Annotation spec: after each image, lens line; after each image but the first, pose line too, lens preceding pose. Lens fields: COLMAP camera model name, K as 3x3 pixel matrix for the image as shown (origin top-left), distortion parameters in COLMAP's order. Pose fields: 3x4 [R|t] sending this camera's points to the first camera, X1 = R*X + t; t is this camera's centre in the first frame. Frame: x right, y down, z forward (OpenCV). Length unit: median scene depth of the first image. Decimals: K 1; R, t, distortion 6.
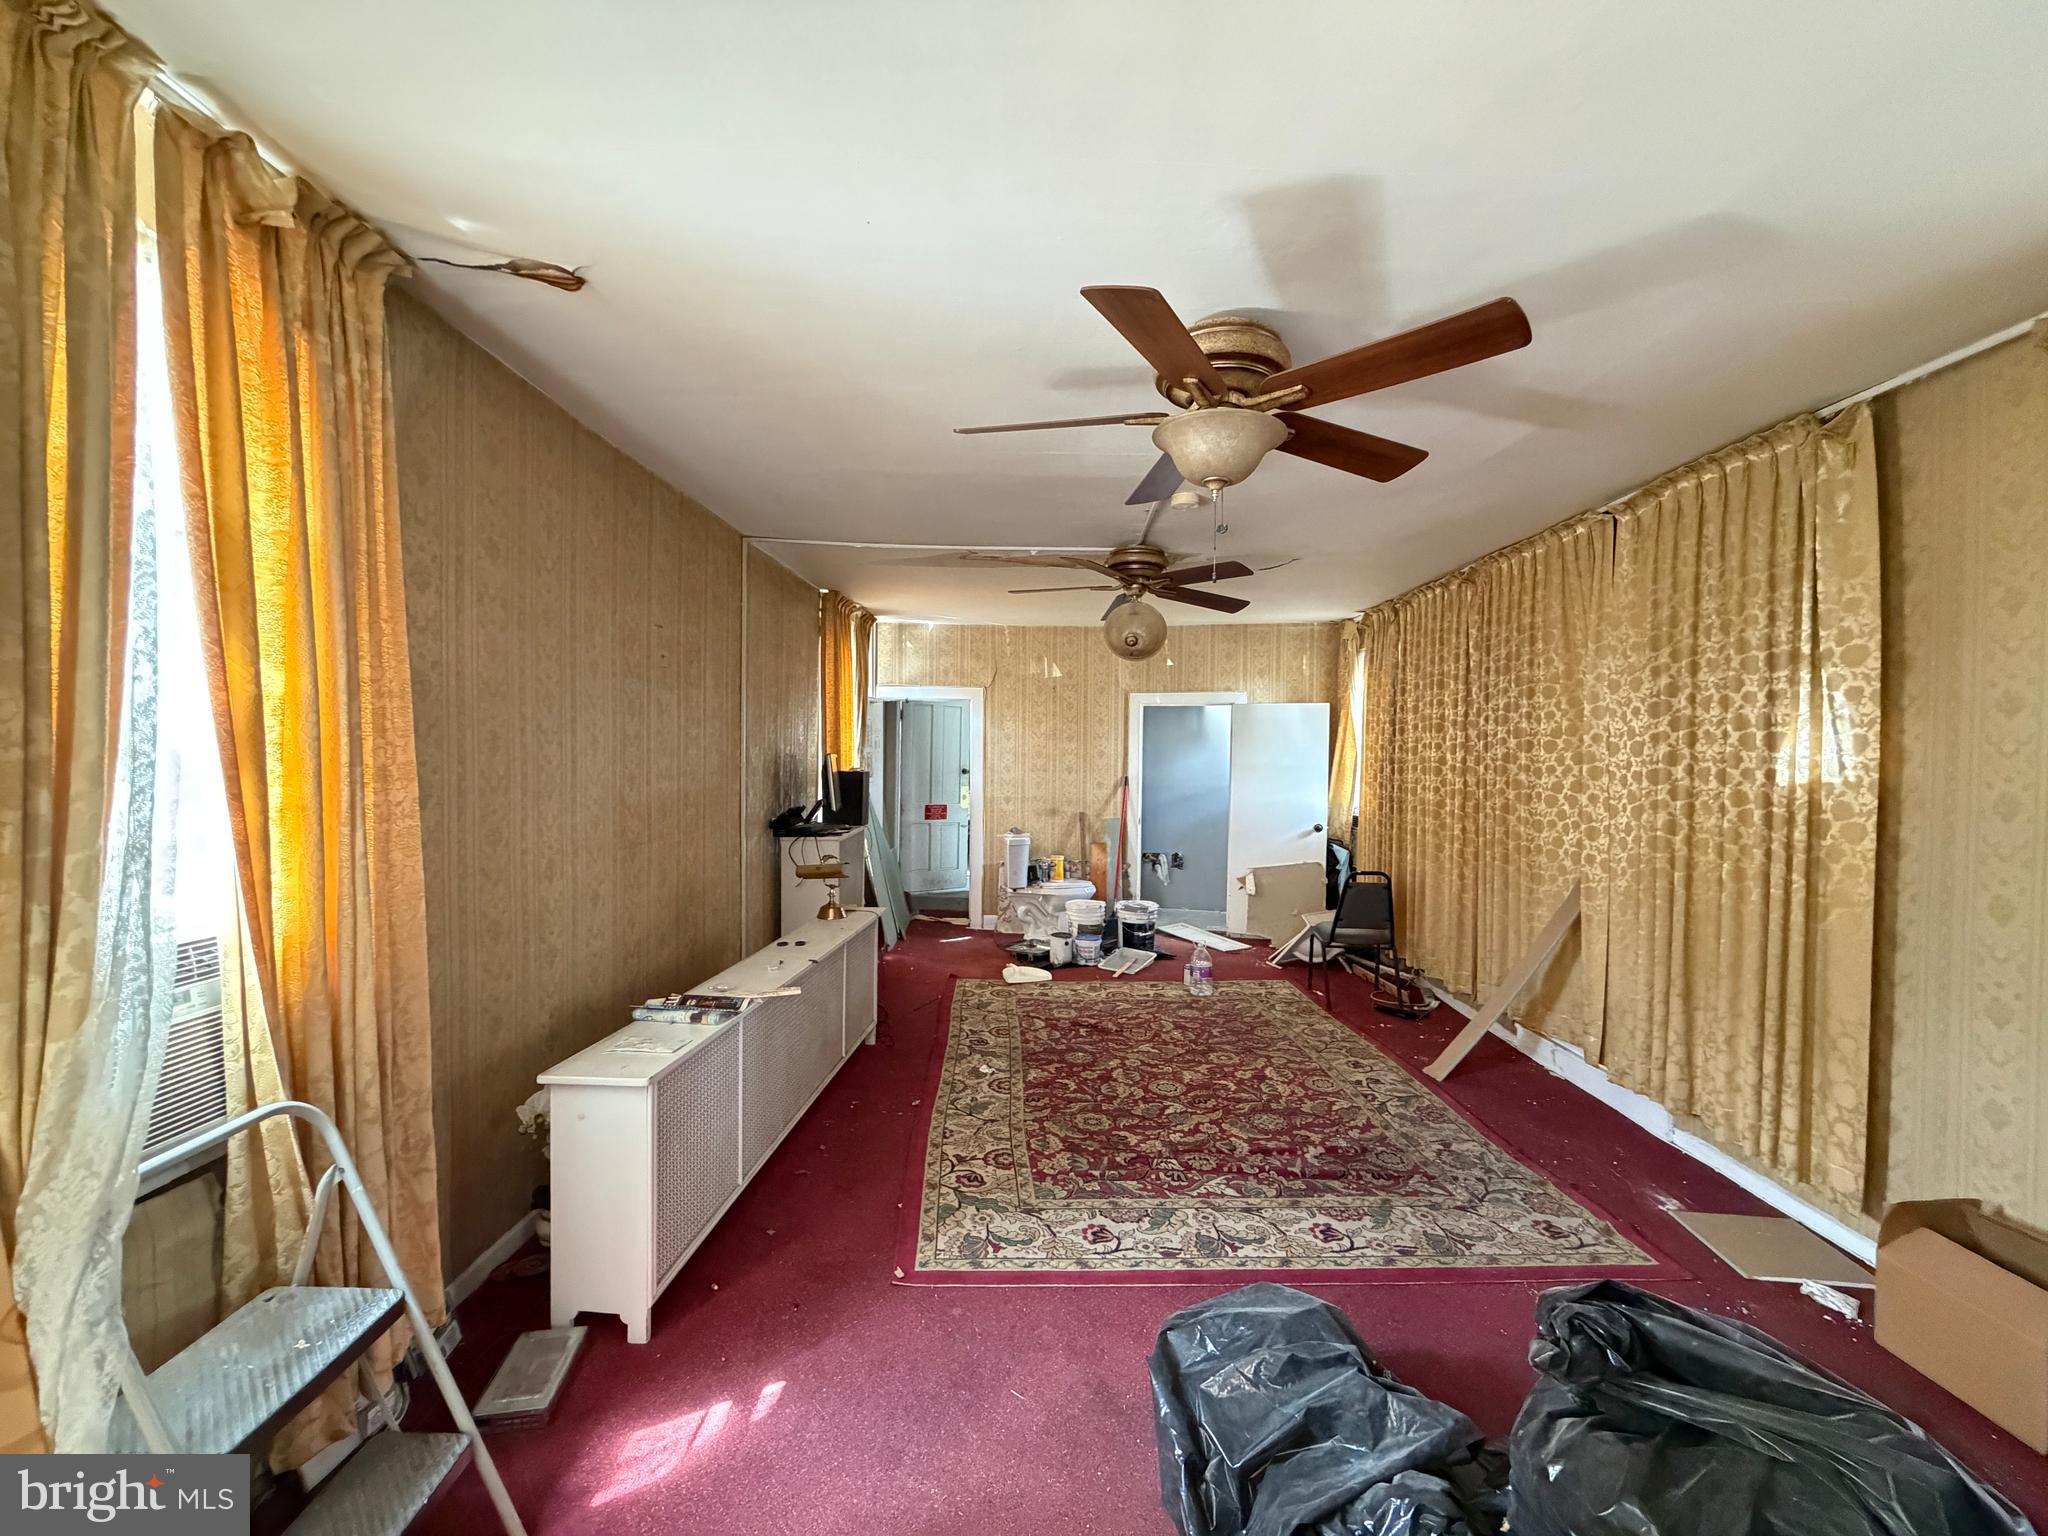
lens RADIAL K [[822.1, 0, 1024.0], [0, 822.1, 772.1], [0, 0, 1]] dist [0.008045, -0.000026]
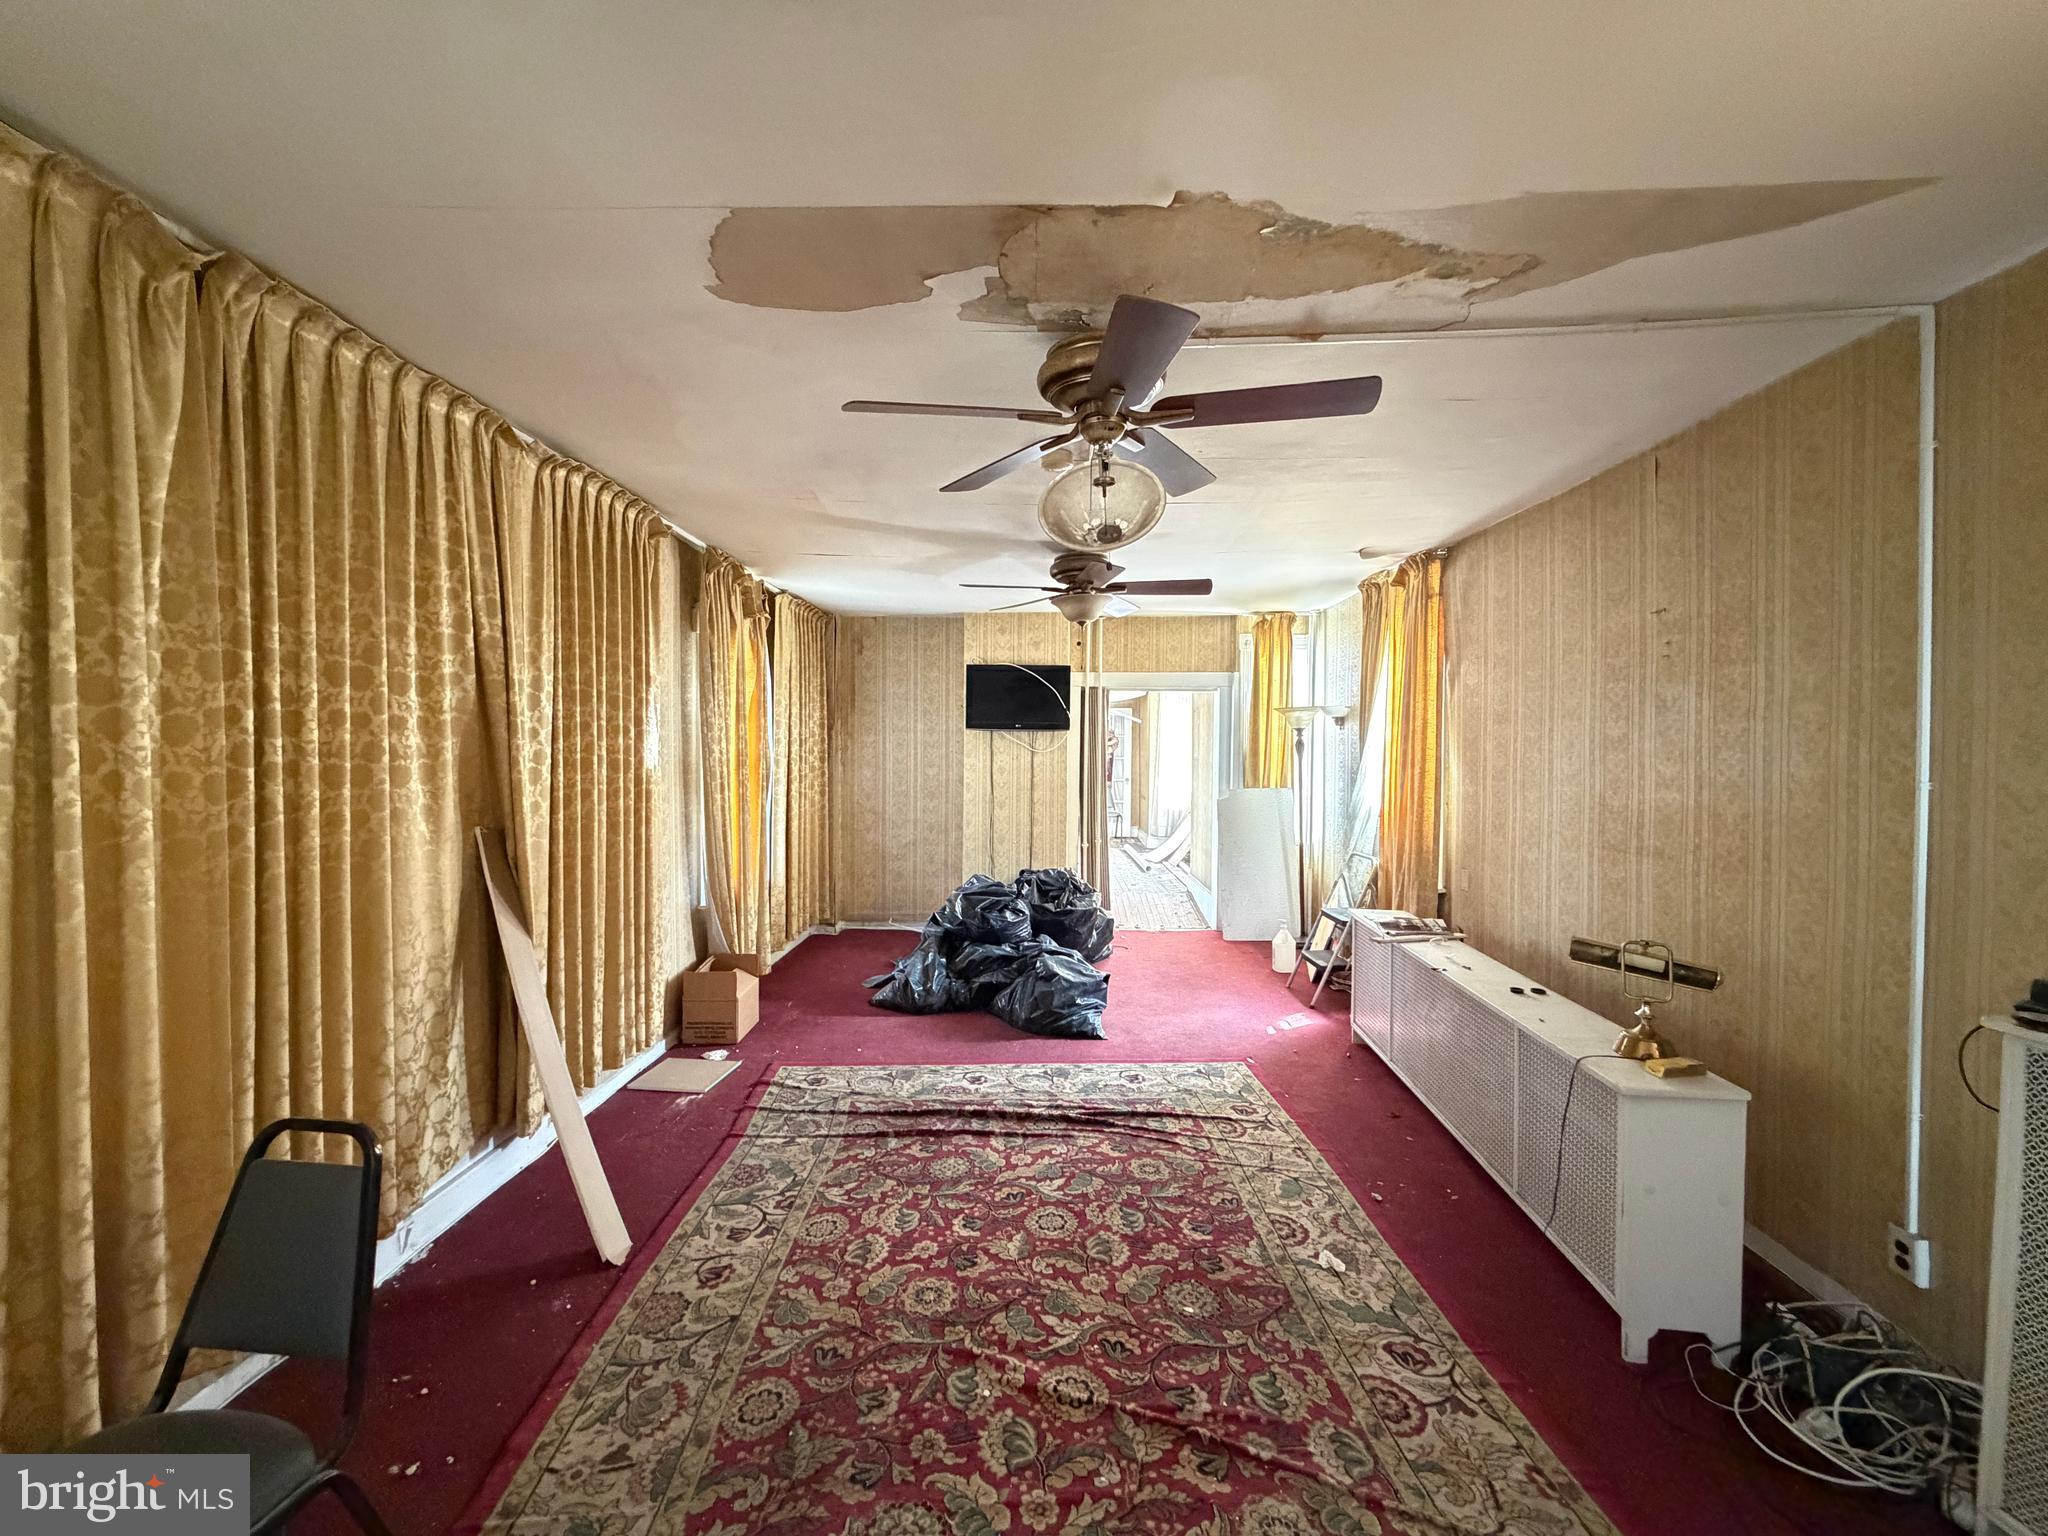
lens RADIAL K [[822.1, 0, 1026.4], [0, 822.1, 769.8], [0, 0, 1]] dist [0.008045, -0.000026]
pose [[-0.999920, -0.012672, 0.000198, 0.230546], [-0.012650, 0.998907, 0.045000, -0.042273], [-0.000768, 0.044994, -0.998987, 1.948496]]
